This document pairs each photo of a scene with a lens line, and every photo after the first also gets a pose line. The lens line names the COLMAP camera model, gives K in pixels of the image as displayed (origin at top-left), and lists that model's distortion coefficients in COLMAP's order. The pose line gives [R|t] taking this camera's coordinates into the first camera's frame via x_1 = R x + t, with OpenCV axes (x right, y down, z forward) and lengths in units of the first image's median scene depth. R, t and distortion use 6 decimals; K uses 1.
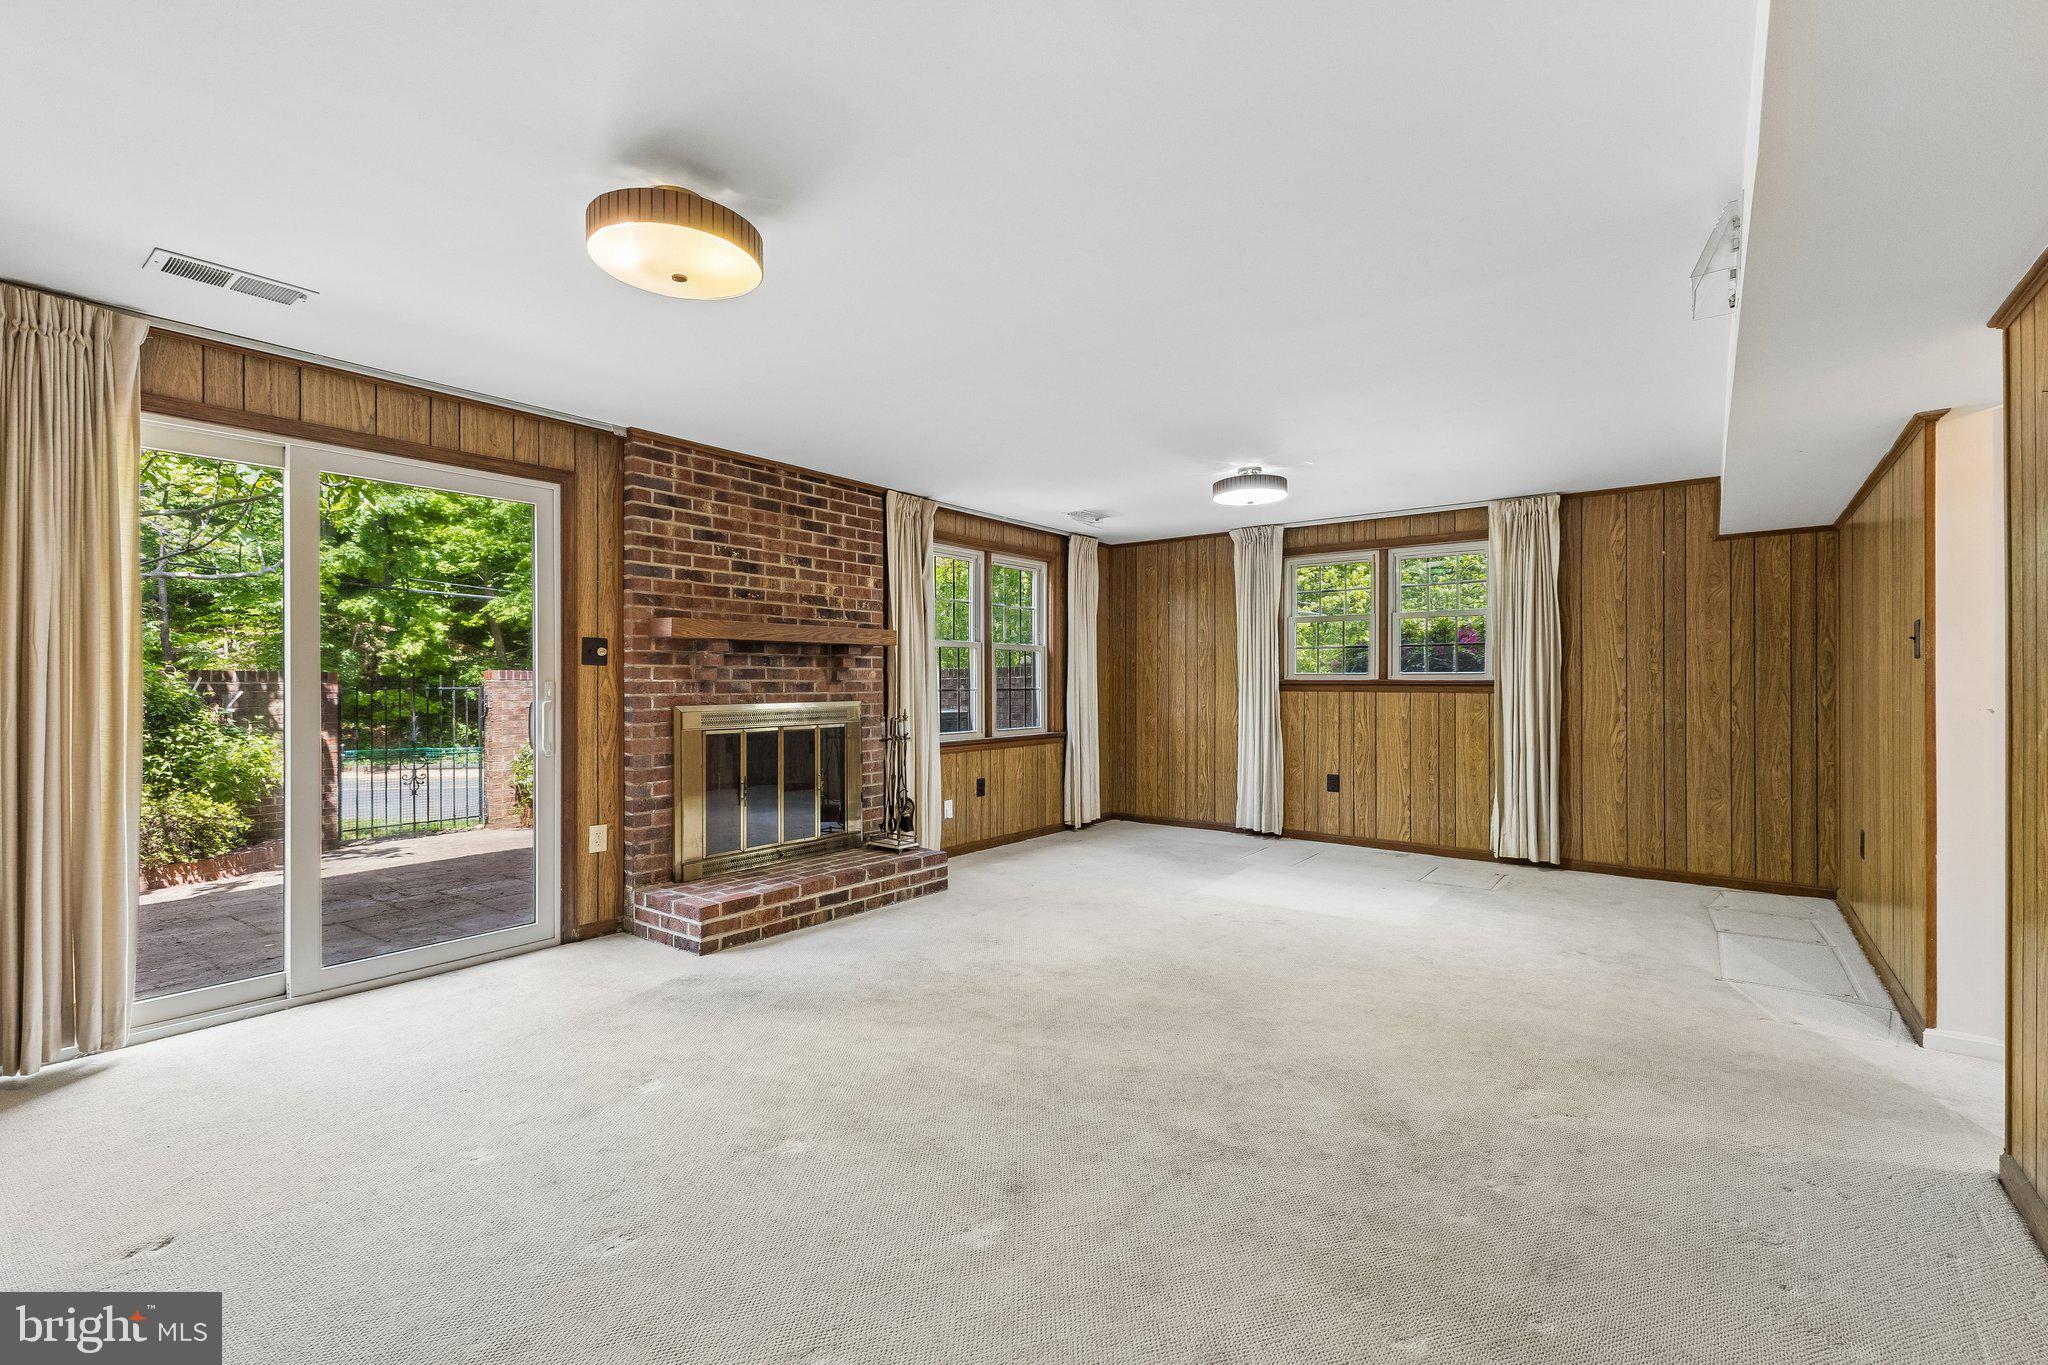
lens RADIAL K [[886.4, 0, 1019.9], [0, 886.4, 685.8], [0, 0, 1]] dist [0.001123, 0.000117]
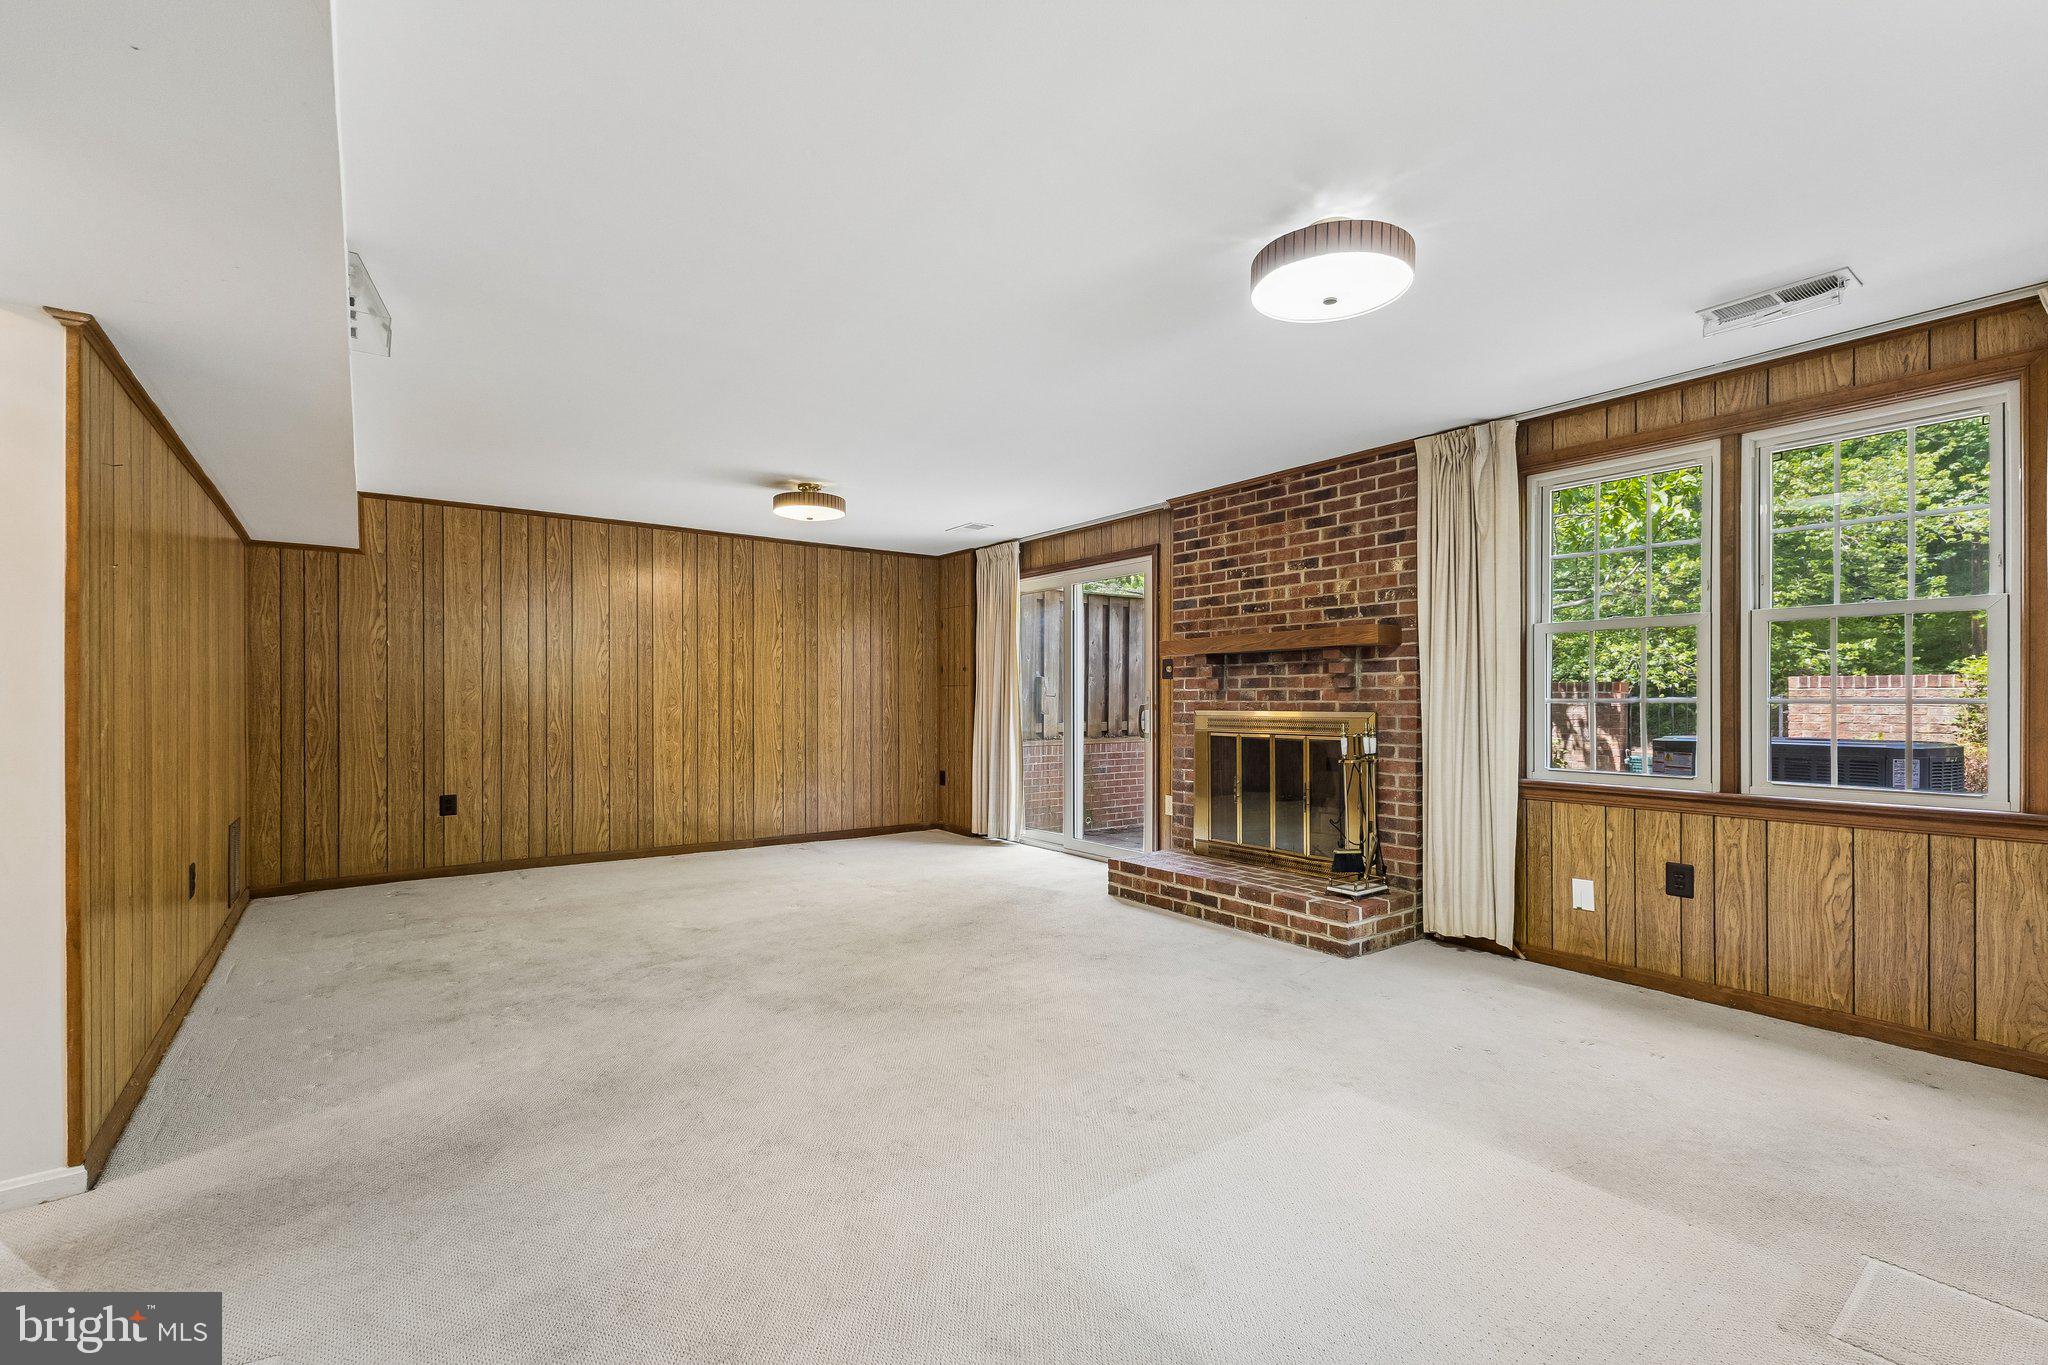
lens RADIAL K [[886.4, 0, 1019.9], [0, 886.4, 685.8], [0, 0, 1]] dist [0.001123, 0.000117]
pose [[-0.279933, -0.009238, -0.959975, 0.800908], [0.000048, 0.999954, -0.009637, 0.000711], [0.960019, -0.002744, -0.279920, 1.027391]]
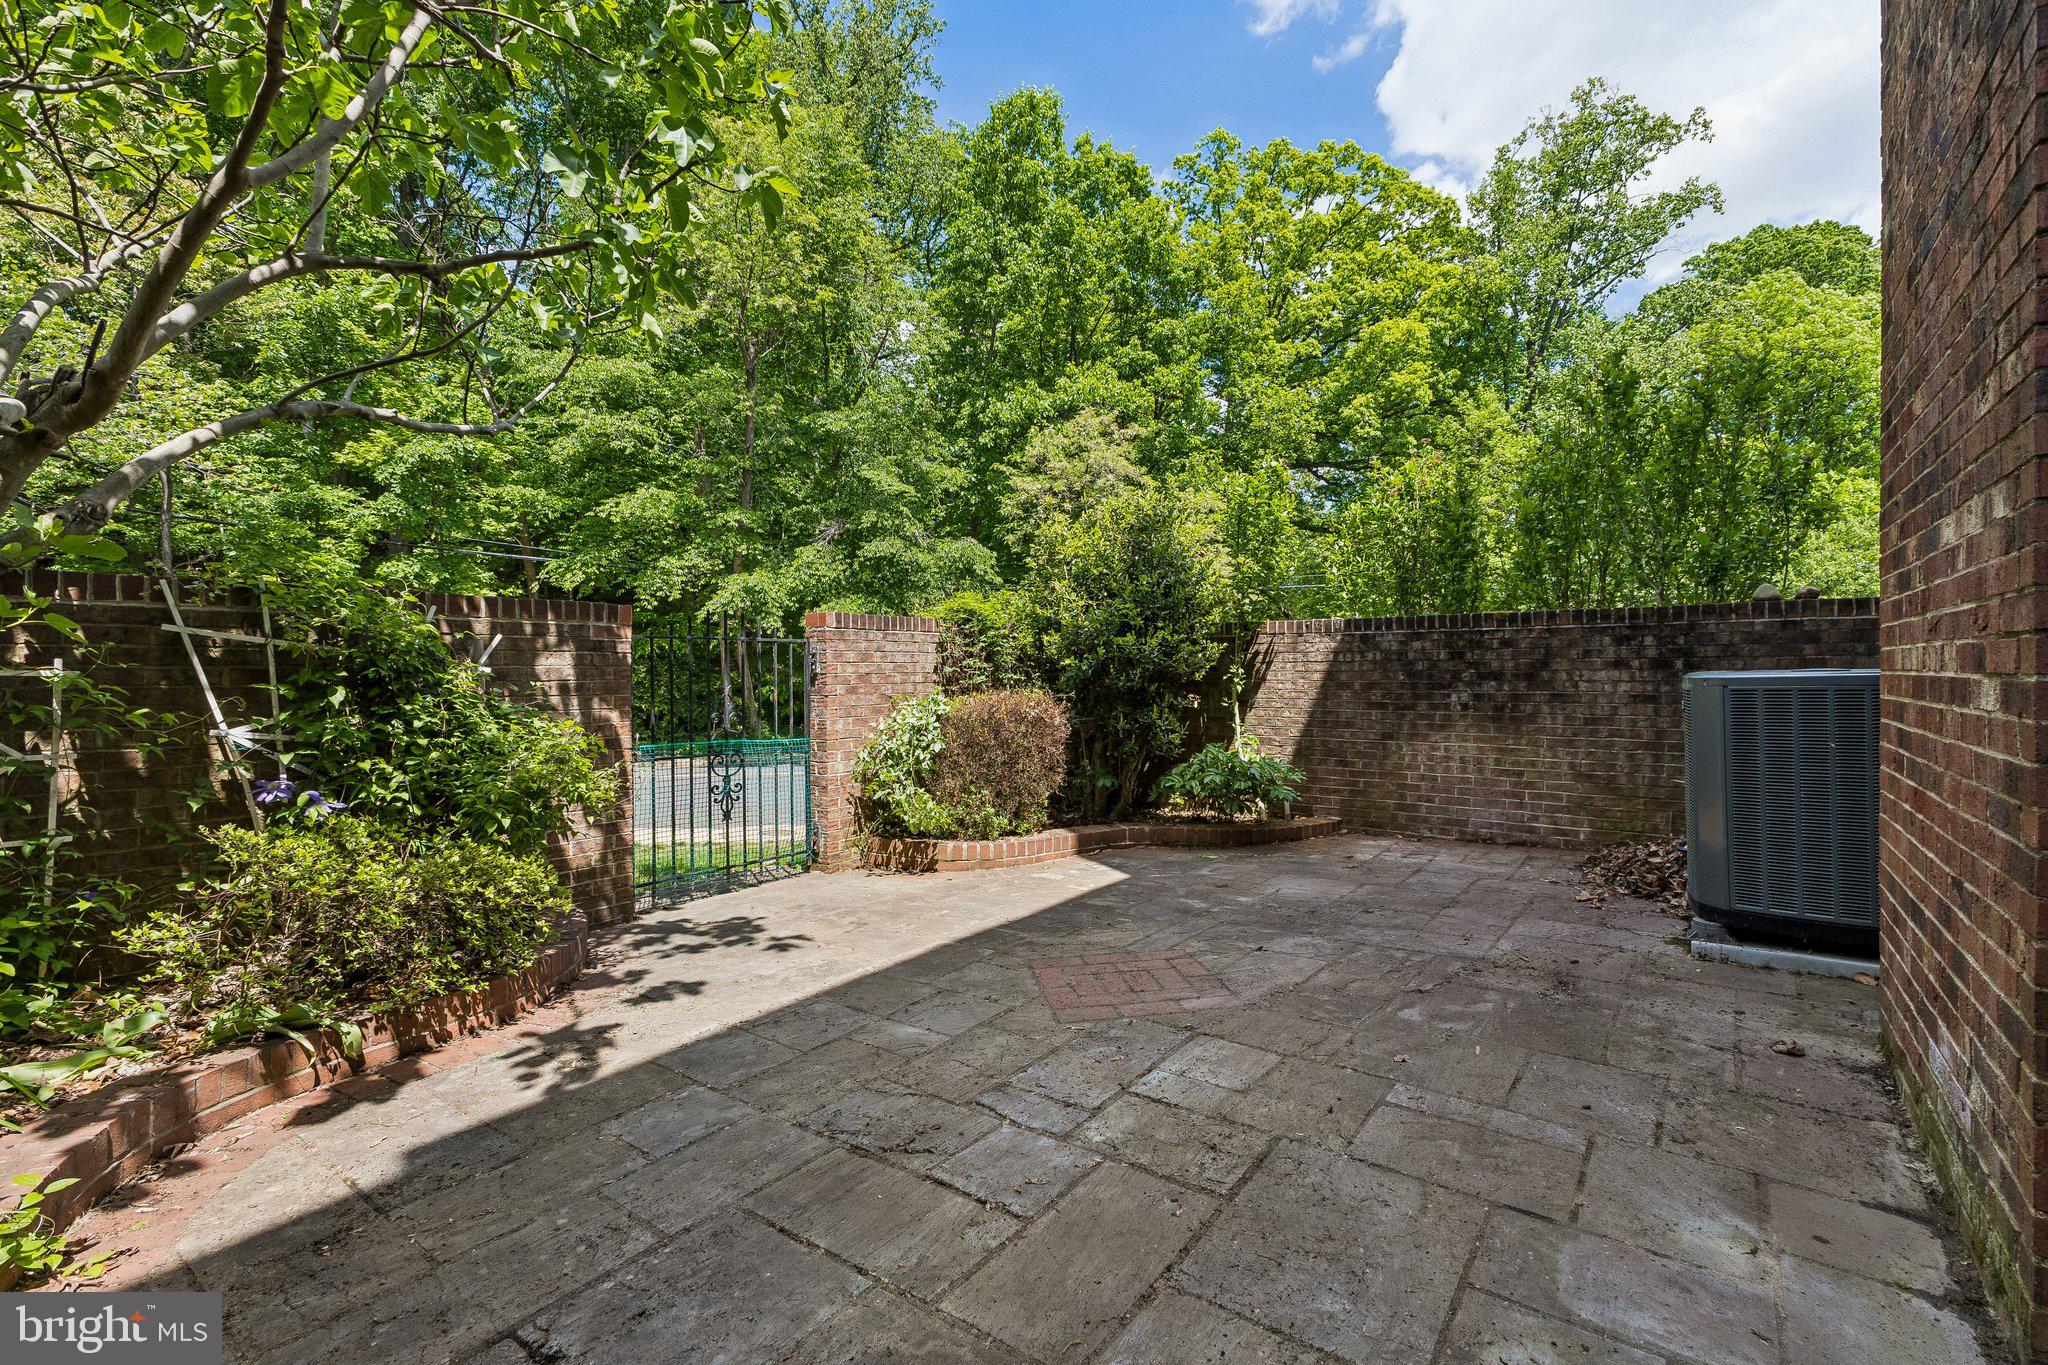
lens RADIAL K [[908.1, 0, 1024.0], [0, 908.1, 682.5], [0, 0, 1]] dist [-0.001129, -0.000097]
pose [[0.999972, -0.000572, 0.007414, -0.372653], [0.000465, 0.999896, 0.014402, 0.017752], [-0.007422, -0.014398, 0.999869, 0.300374]]
